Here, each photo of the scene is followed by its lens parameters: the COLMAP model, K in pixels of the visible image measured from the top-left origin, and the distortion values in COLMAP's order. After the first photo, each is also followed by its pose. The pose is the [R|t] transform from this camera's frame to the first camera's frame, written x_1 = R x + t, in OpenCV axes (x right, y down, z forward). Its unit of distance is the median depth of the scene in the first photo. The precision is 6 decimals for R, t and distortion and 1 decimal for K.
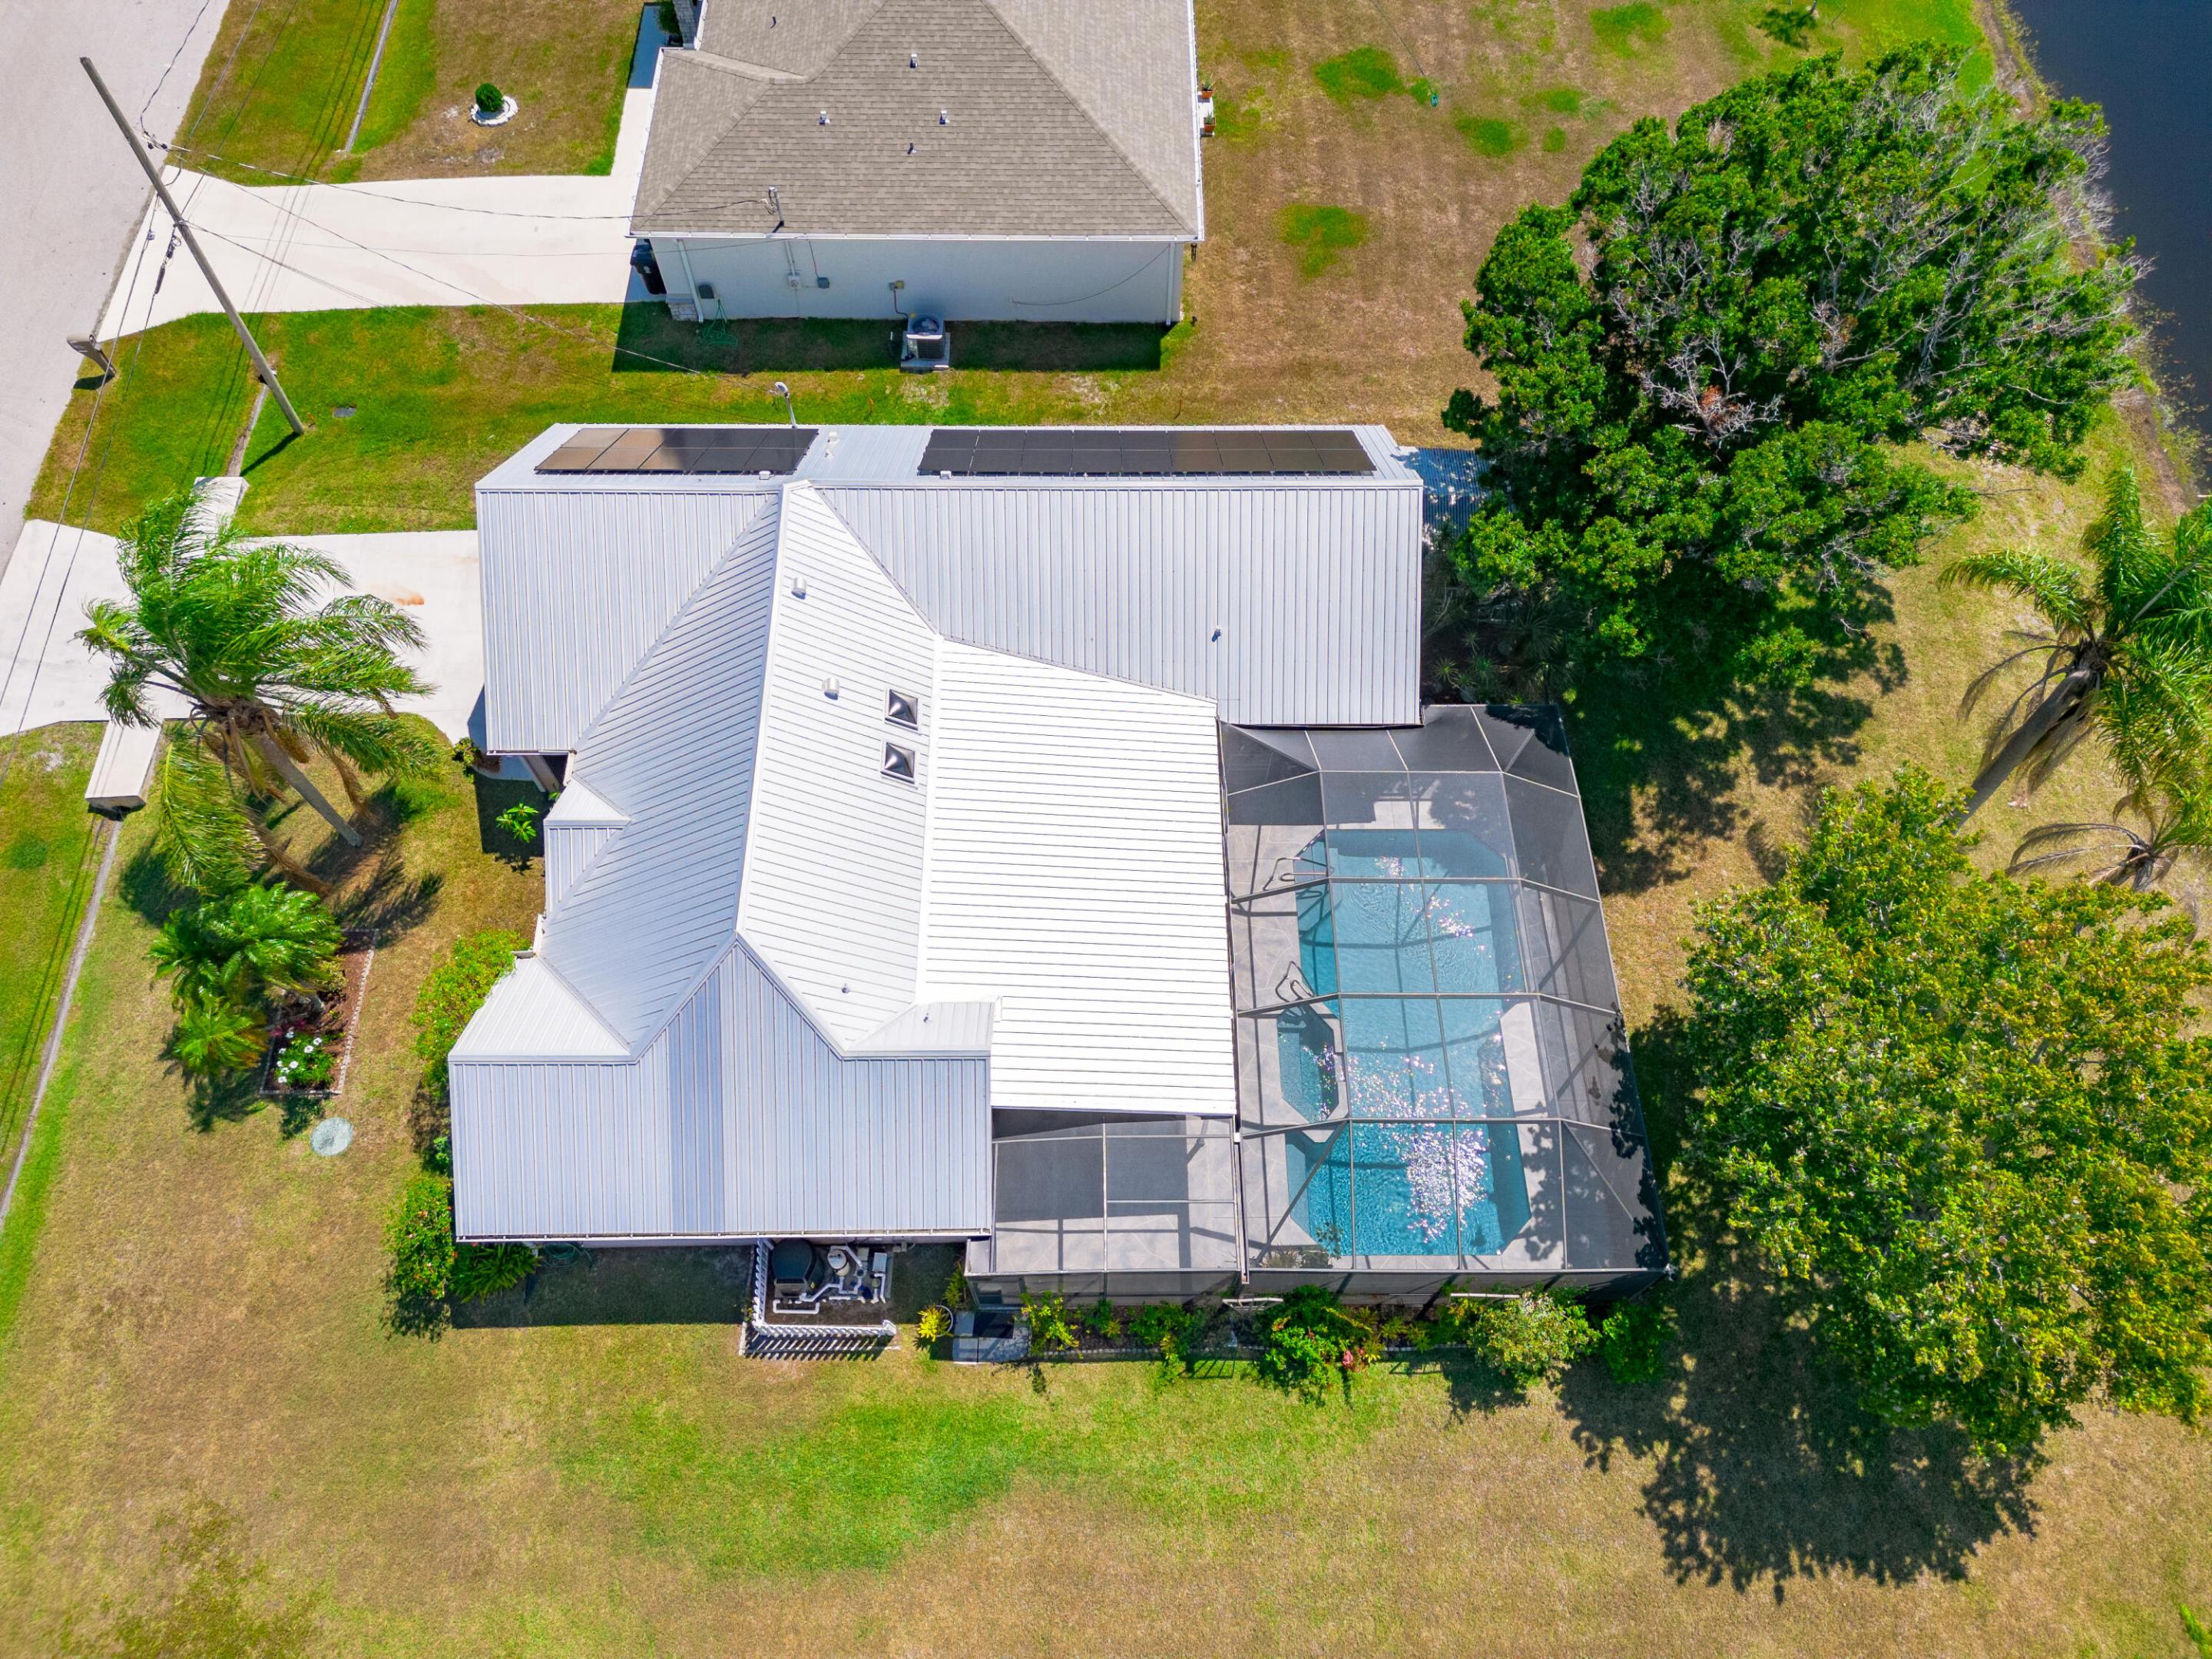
lens RADIAL K [[1527.9, 0, 1106.0], [0, 1527.9, 829.5], [0, 0, 1]] dist [-0.001131, 0.003458]
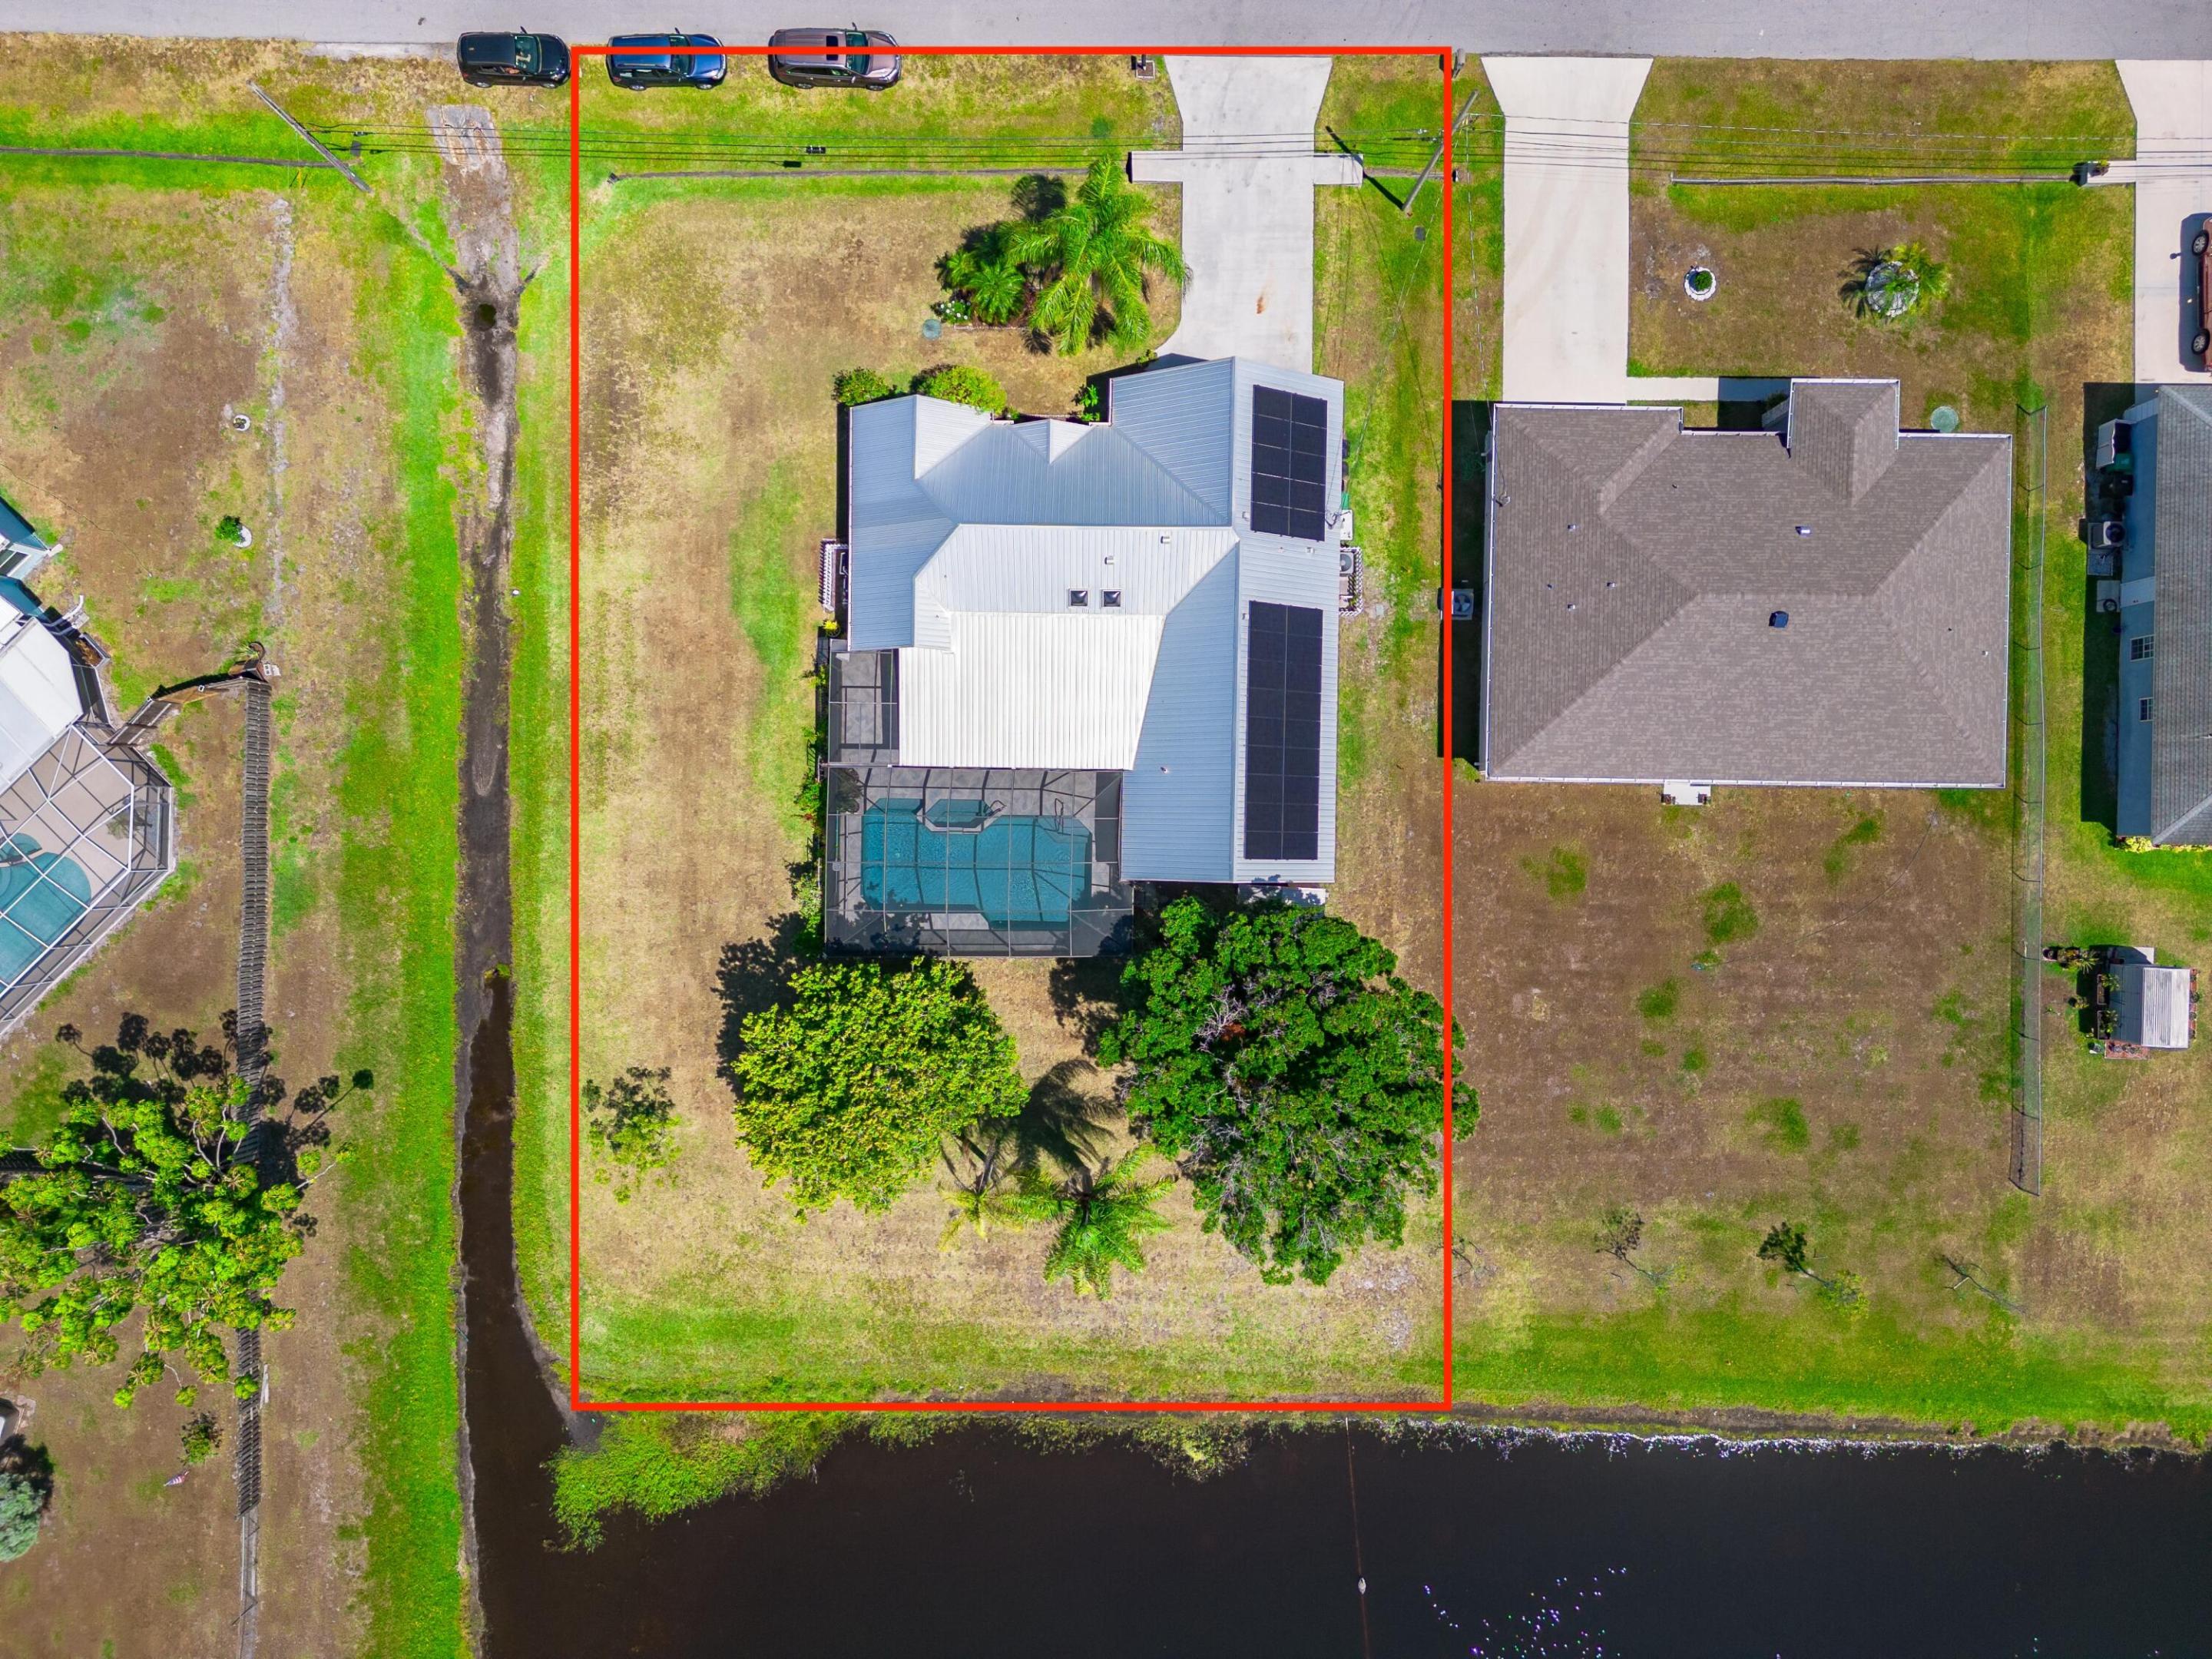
lens RADIAL K [[1536.4, 0, 1106.0], [0, 1536.4, 829.5], [0, 0, 1]] dist [-0.002474, -0.002741]
pose [[-0.023910, 0.999704, -0.004387, 0.147655], [-0.881122, -0.019000, 0.472507, -0.885658], [0.472284, 0.015163, 0.881316, -0.620506]]
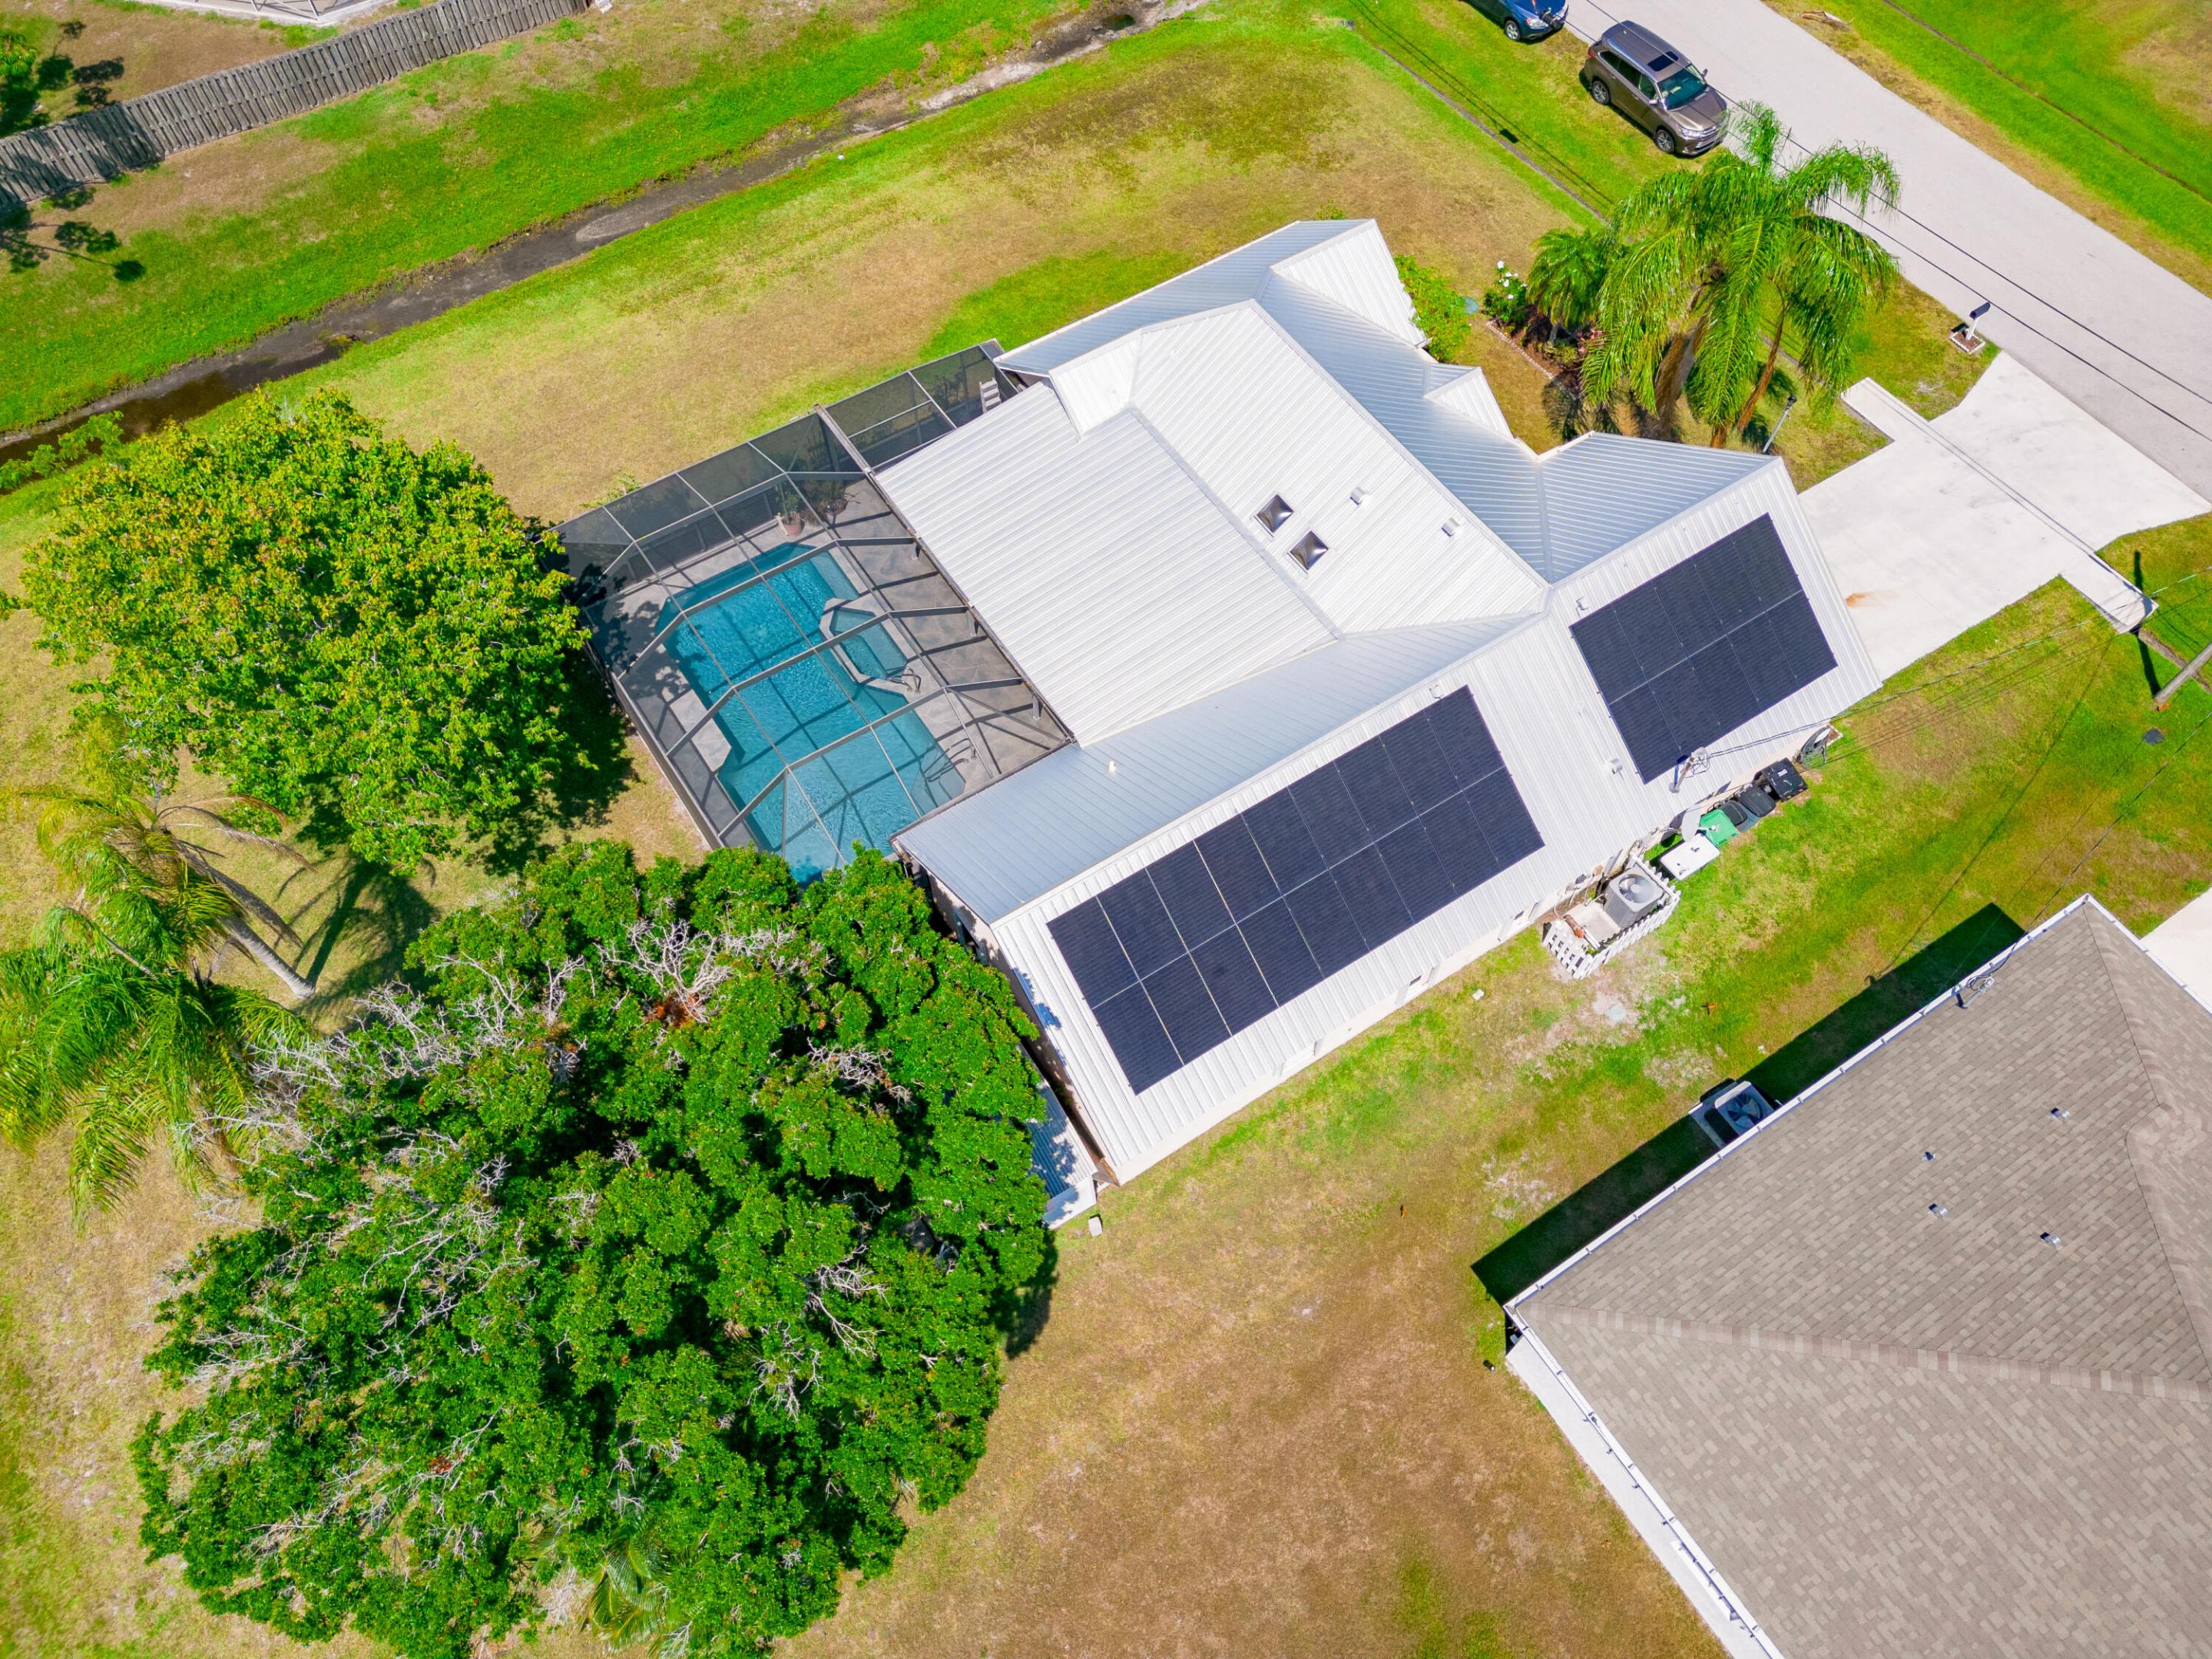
lens RADIAL K [[1567.6, 0, 1106.0], [0, 1567.6, 829.5], [0, 0, 1]] dist [0.001492, 0.001306]
pose [[-0.844460, 0.456244, -0.280587, 0.352067], [-0.471393, -0.384333, 0.793774, -0.870869], [0.254315, 0.802577, 0.539624, 0.469873]]
